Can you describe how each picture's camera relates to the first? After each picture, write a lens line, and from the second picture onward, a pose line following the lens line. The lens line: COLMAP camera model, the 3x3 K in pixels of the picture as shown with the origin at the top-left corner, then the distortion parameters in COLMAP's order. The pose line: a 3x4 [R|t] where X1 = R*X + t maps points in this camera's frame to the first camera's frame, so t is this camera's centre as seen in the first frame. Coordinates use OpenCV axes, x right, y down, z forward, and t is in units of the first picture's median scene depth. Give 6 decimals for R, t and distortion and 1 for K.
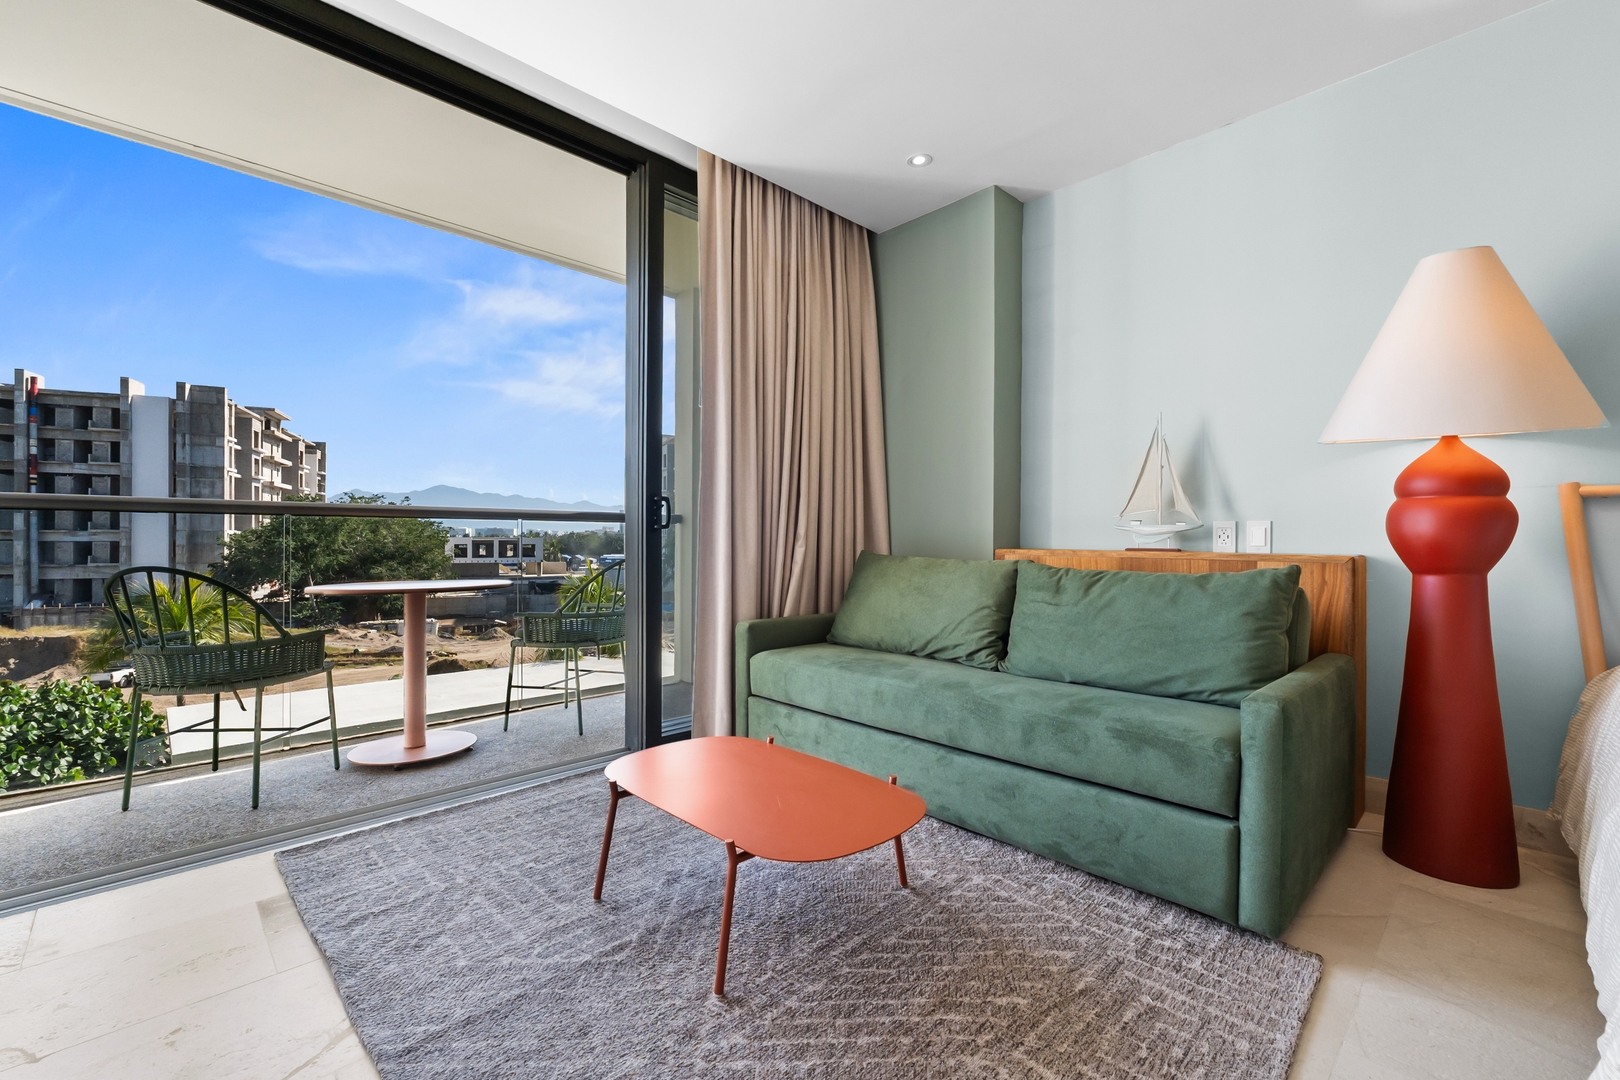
lens RADIAL K [[684.3, 0, 810.0], [0, 684.3, 540.0], [0, 0, 1]] dist [0.013838, 0.000003]
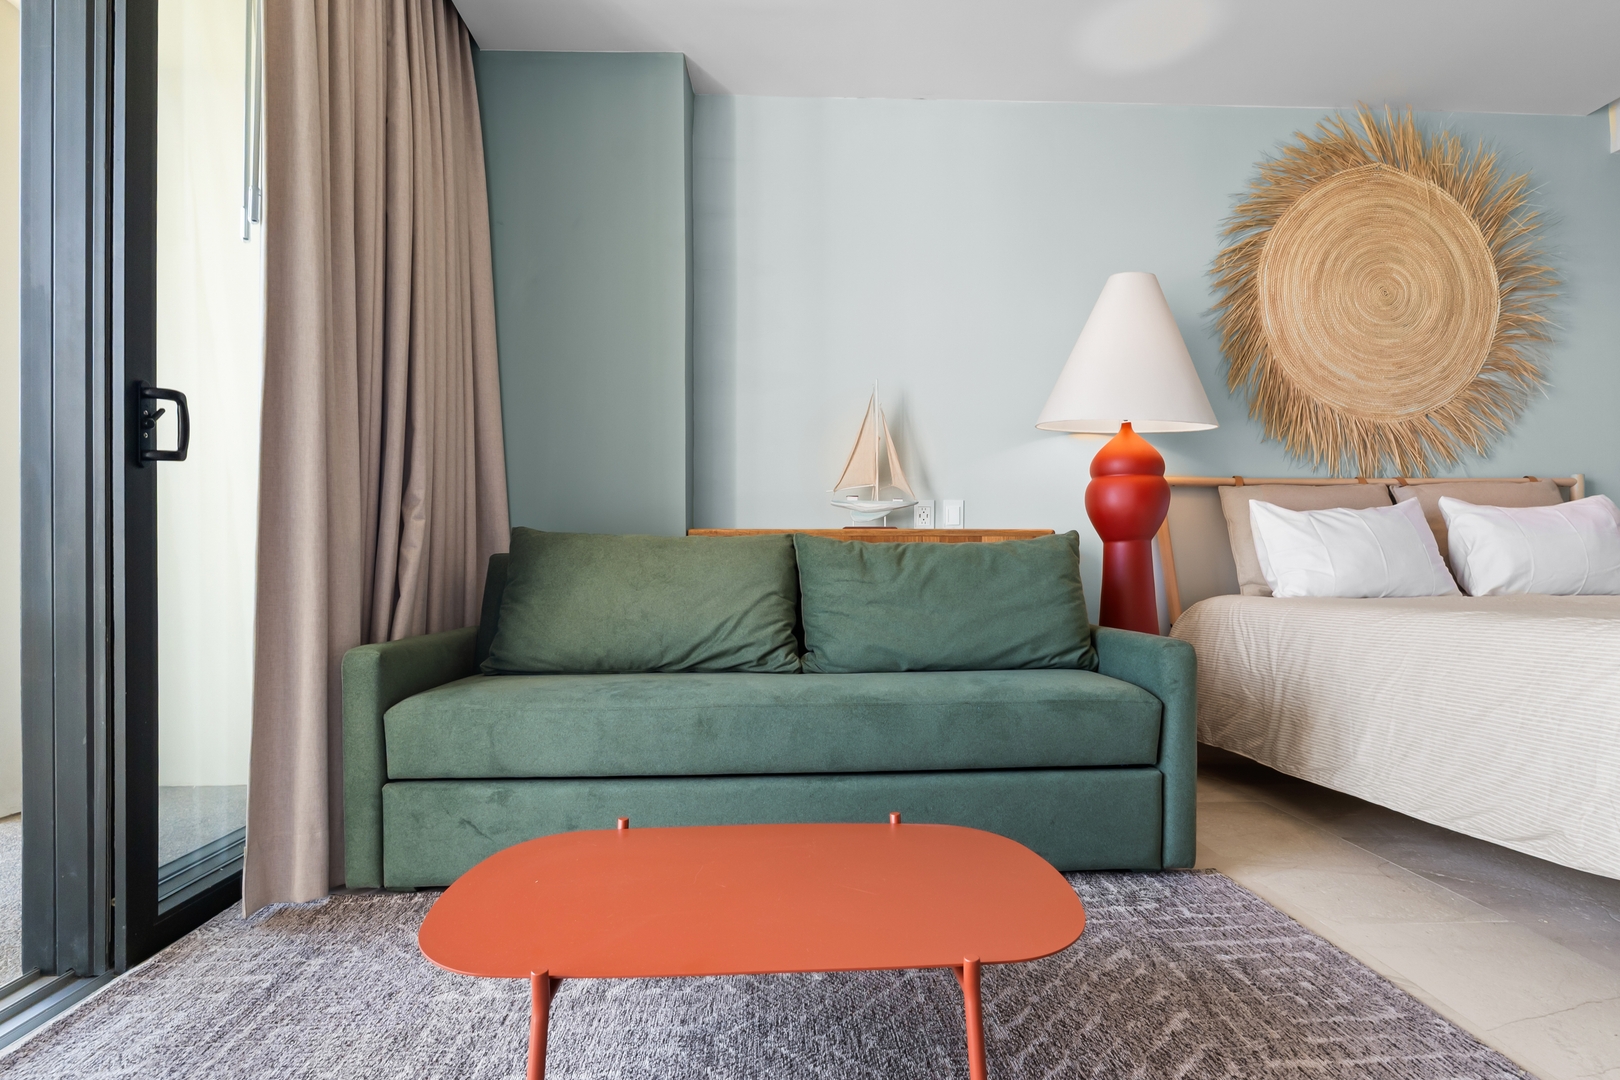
lens RADIAL K [[813.7, 0, 808.4], [0, 813.7, 560.1], [0, 0, 1]] dist [-0.000357, -0.000052]
pose [[0.664314, -0.002464, 0.747450, -0.402402], [0.007714, 0.999964, -0.003559, 0.066228], [-0.747414, 0.008130, 0.664309, 0.377552]]
